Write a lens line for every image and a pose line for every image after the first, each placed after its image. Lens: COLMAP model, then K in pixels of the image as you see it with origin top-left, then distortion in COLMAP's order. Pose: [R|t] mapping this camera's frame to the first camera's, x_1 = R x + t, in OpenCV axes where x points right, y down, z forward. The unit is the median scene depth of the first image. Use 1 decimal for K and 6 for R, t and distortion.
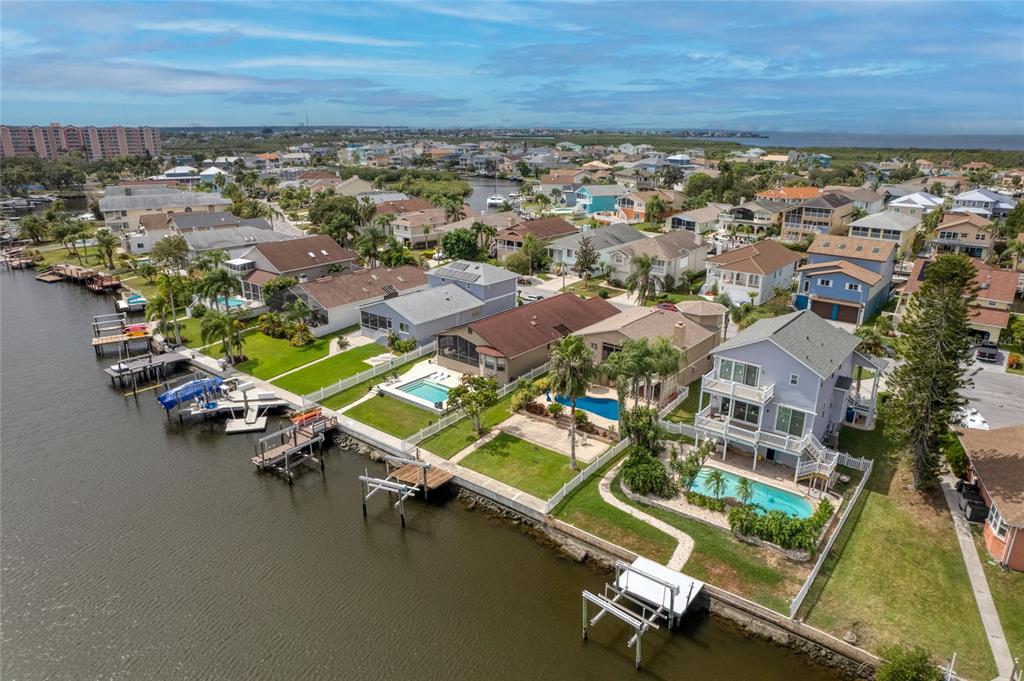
lens RADIAL K [[656.5, 0, 516.1], [0, 656.5, 342.8], [0, 0, 1]] dist [-0.086920, 0.083243]
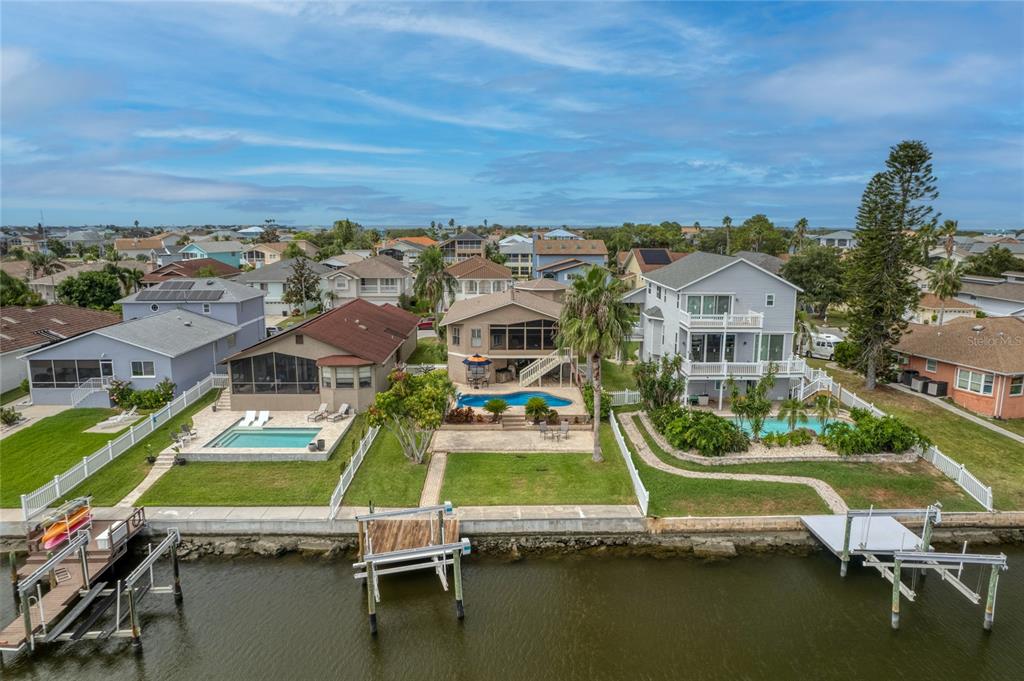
lens RADIAL K [[656.5, 0, 516.1], [0, 656.5, 342.8], [0, 0, 1]] dist [-0.086920, 0.083243]
pose [[0.769439, -0.121462, 0.627065, -0.310304], [0.207739, 0.975965, -0.065862, 0.072563], [-0.603993, 0.180942, 0.776178, 0.365484]]
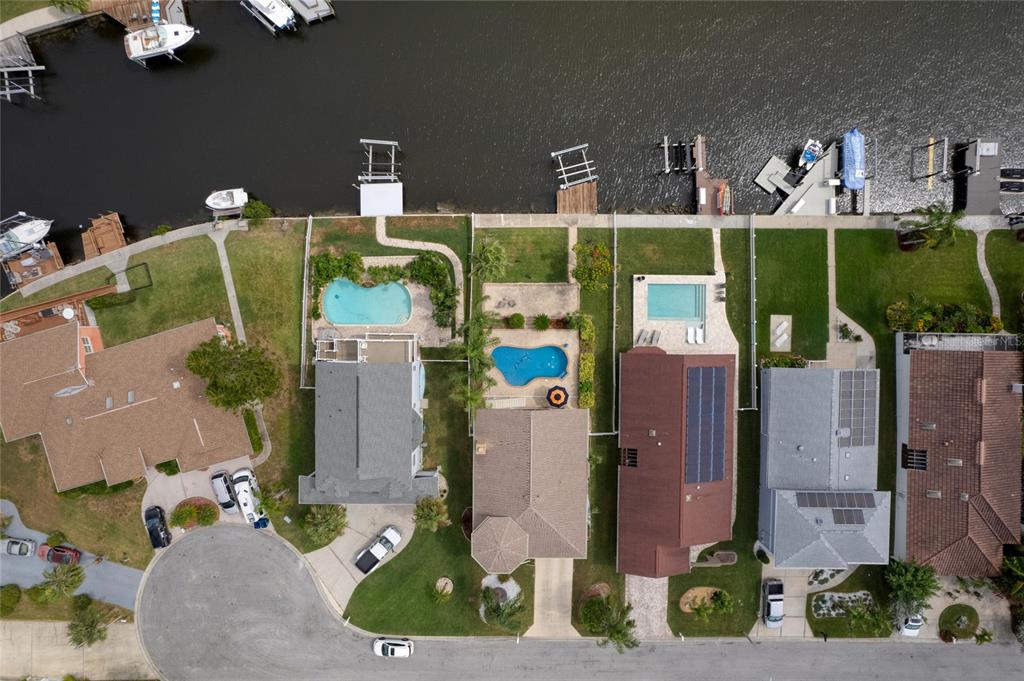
lens RADIAL K [[656.5, 0, 516.1], [0, 656.5, 342.8], [0, 0, 1]] dist [-0.086920, 0.083243]
pose [[-0.784709, 0.619752, 0.011786, 0.090436], [-0.197417, -0.267896, 0.943005, -0.840826], [0.587587, 0.737658, 0.332570, 0.535877]]
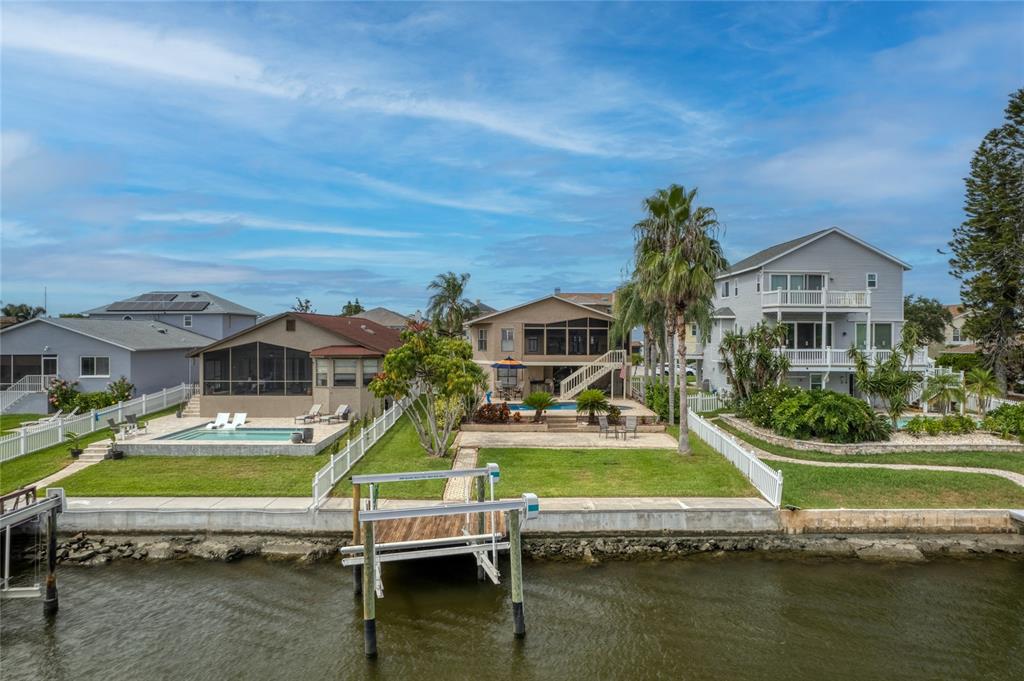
lens RADIAL K [[656.5, 0, 516.1], [0, 656.5, 342.8], [0, 0, 1]] dist [-0.086920, 0.083243]
pose [[0.775542, -0.015774, 0.631098, -0.257916], [0.204858, 0.951877, -0.227953, 0.150377], [-0.597132, 0.306073, 0.741453, 0.510028]]
